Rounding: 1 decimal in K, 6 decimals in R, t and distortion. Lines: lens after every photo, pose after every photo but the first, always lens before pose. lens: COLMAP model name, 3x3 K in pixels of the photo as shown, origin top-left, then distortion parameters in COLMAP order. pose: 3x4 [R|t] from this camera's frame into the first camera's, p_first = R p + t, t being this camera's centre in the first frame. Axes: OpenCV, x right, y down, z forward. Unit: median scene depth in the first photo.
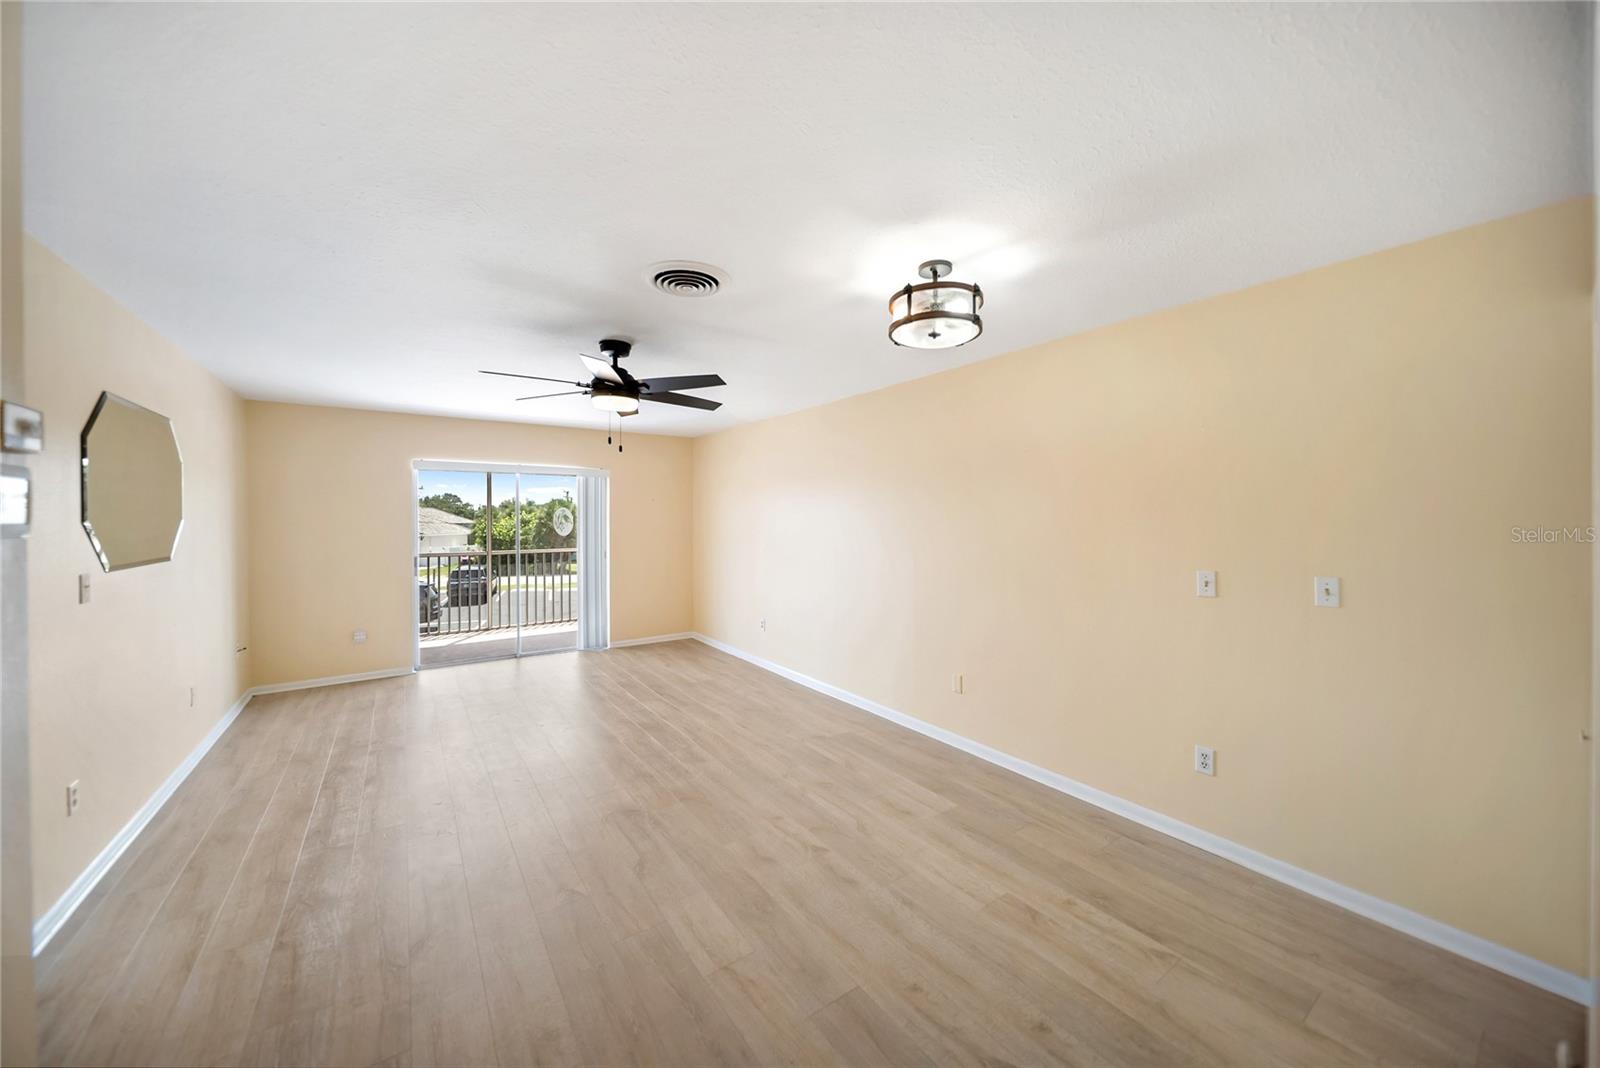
lens RADIAL K [[582.5, 0, 809.4], [0, 582.5, 530.0], [0, 0, 1]] dist [0.001398, 0.000165]
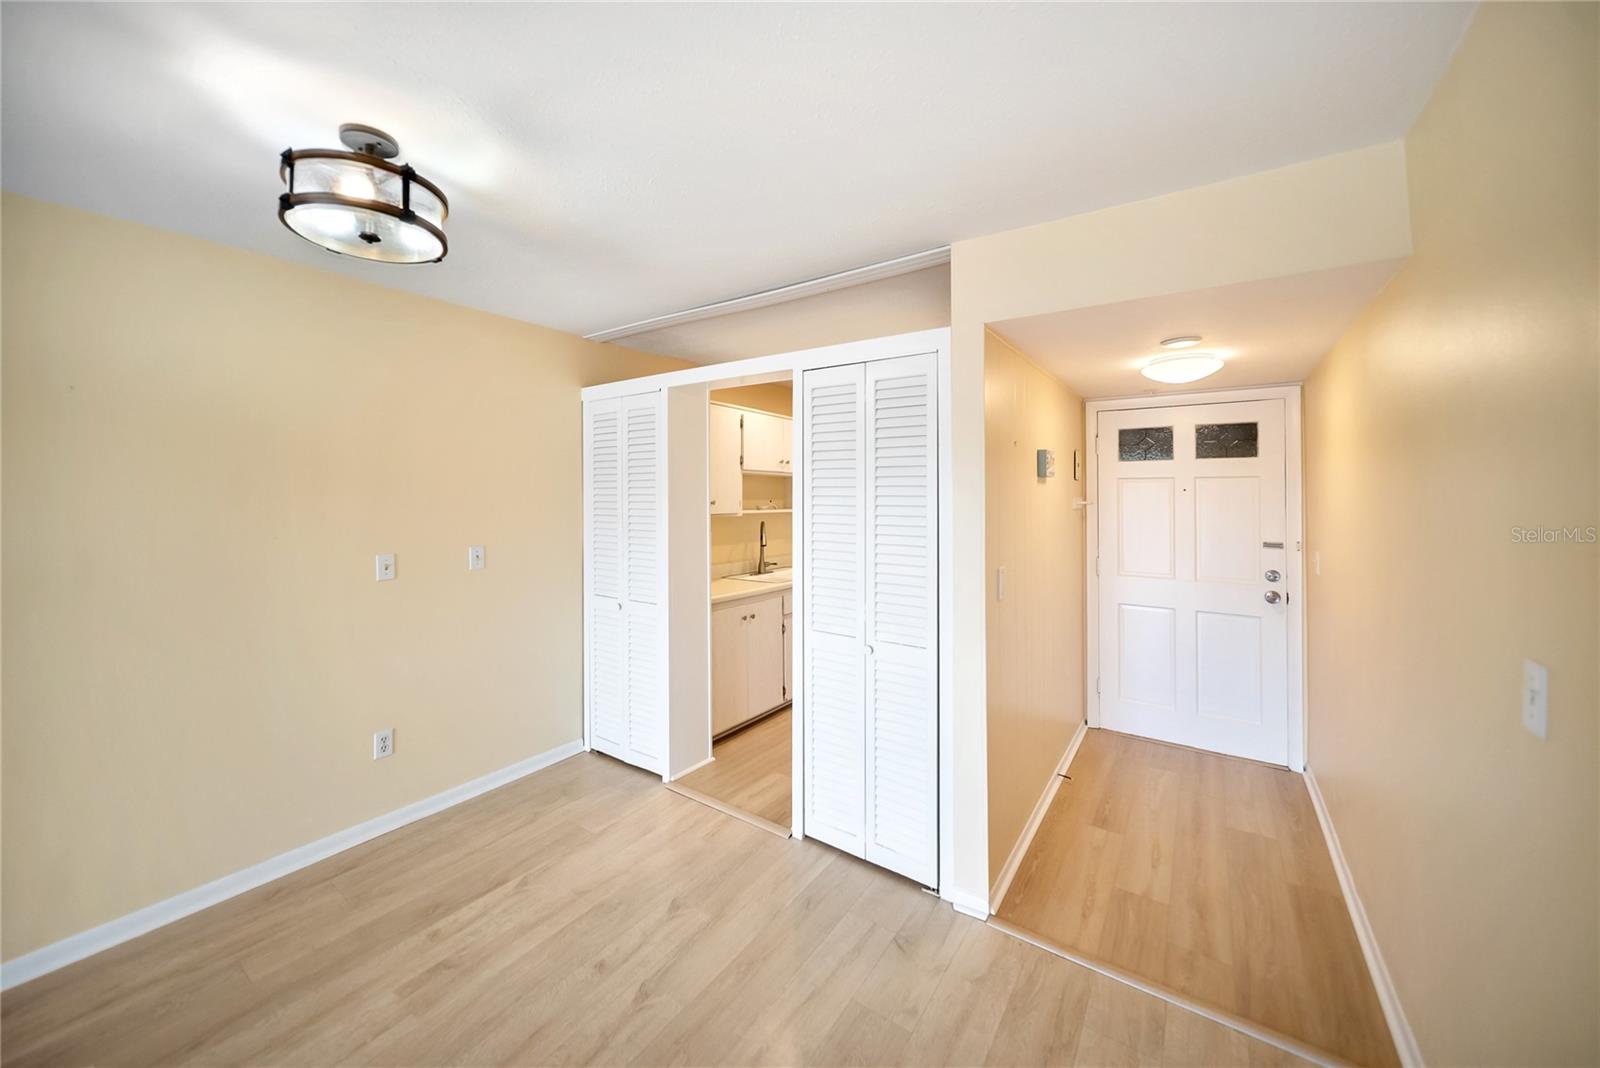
lens RADIAL K [[582.0, 0, 798.1], [0, 582.0, 489.2], [0, 0, 1]] dist [0.000682, 0.000021]
pose [[-0.342482, 0.010982, 0.939460, -0.452662], [0.020591, 0.999779, -0.004181, -0.020960], [-0.939299, 0.017913, -0.342633, 0.590160]]
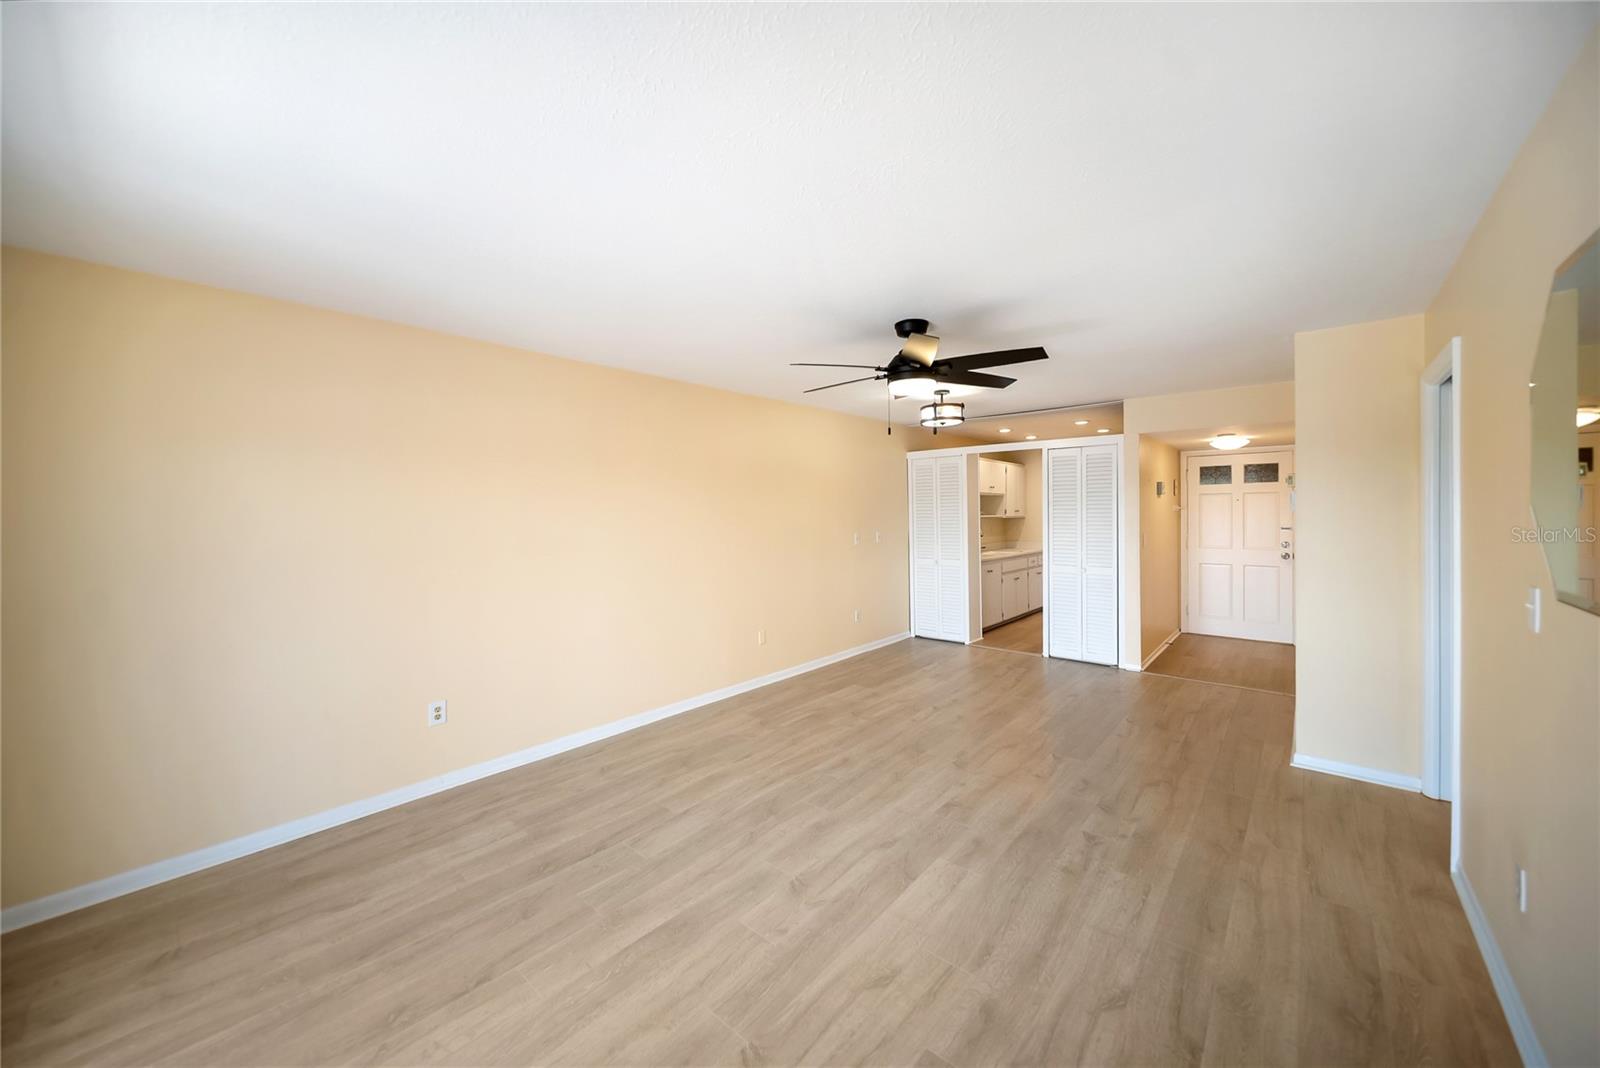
lens RADIAL K [[582.5, 0, 810.6], [0, 582.5, 519.1], [0, 0, 1]] dist [0.001398, 0.000165]
pose [[-0.249068, -0.006400, 0.968465, -1.342061], [0.034615, 0.999280, 0.015505, -0.025650], [-0.967867, 0.037385, -0.248667, 1.556138]]
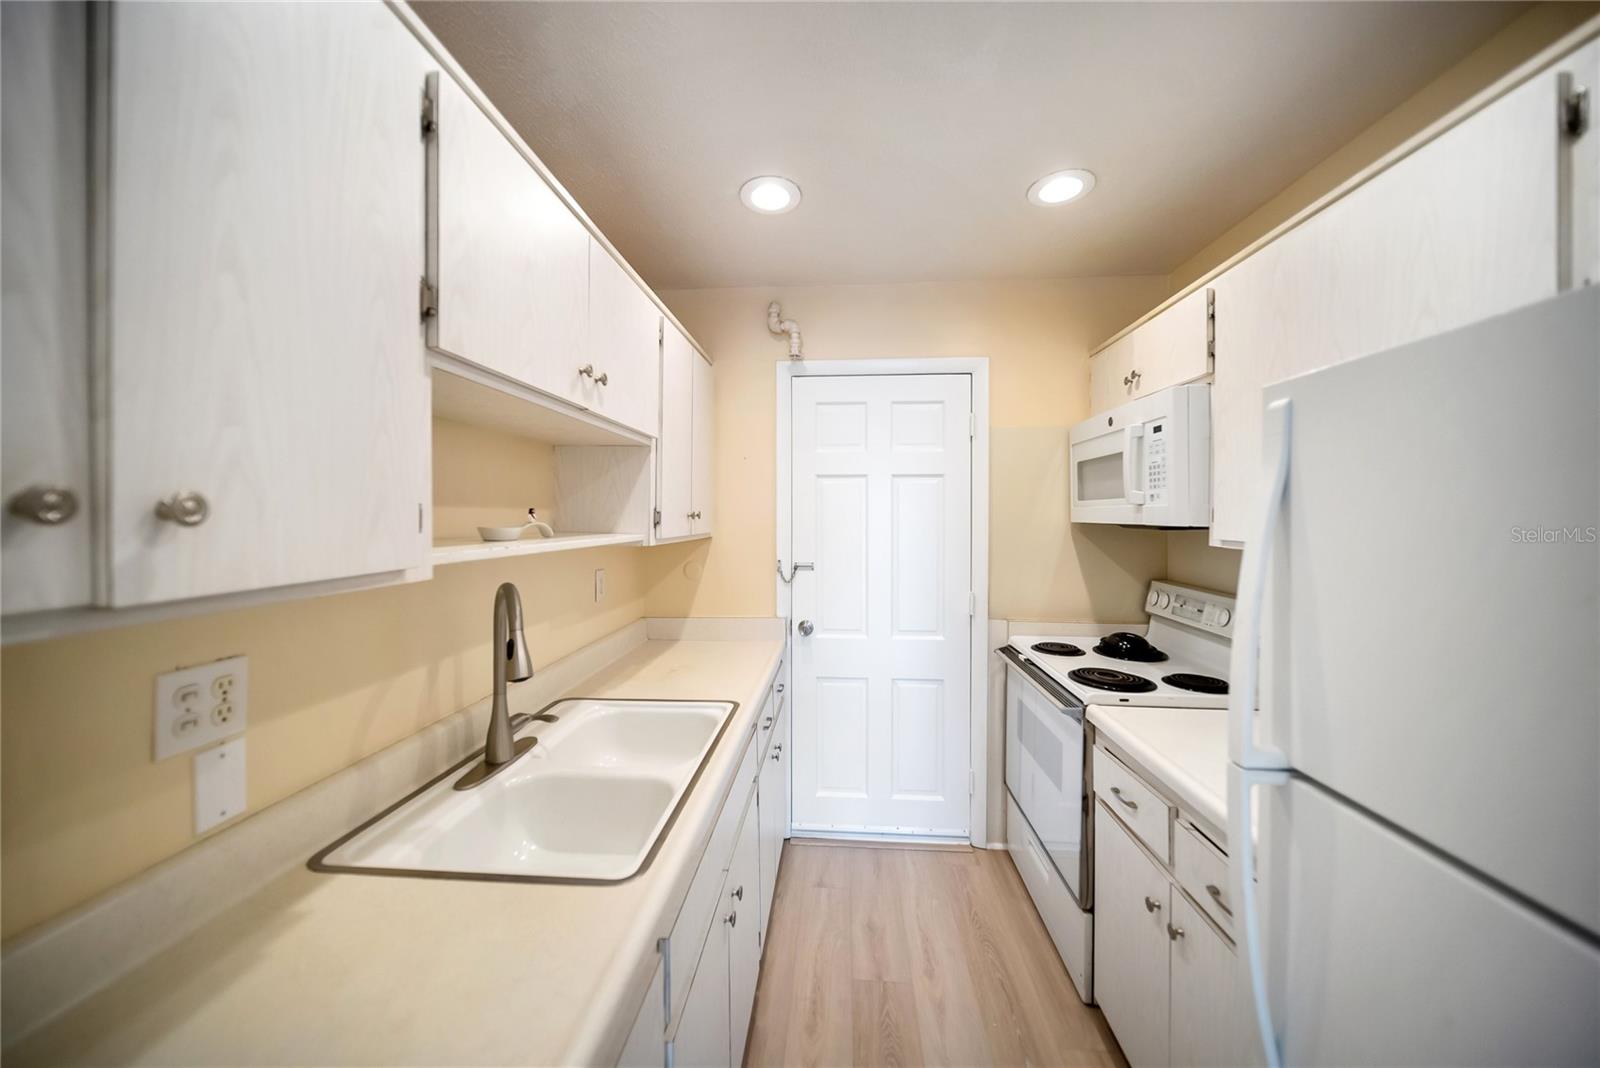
lens RADIAL K [[582.5, 0, 809.7], [0, 582.5, 511.7], [0, 0, 1]] dist [0.001398, 0.000165]
pose [[-0.775834, 0.010588, 0.630849, 0.607900], [0.024204, 0.999623, 0.012989, 0.002952], [-0.630473, 0.025346, -0.775797, 0.337431]]
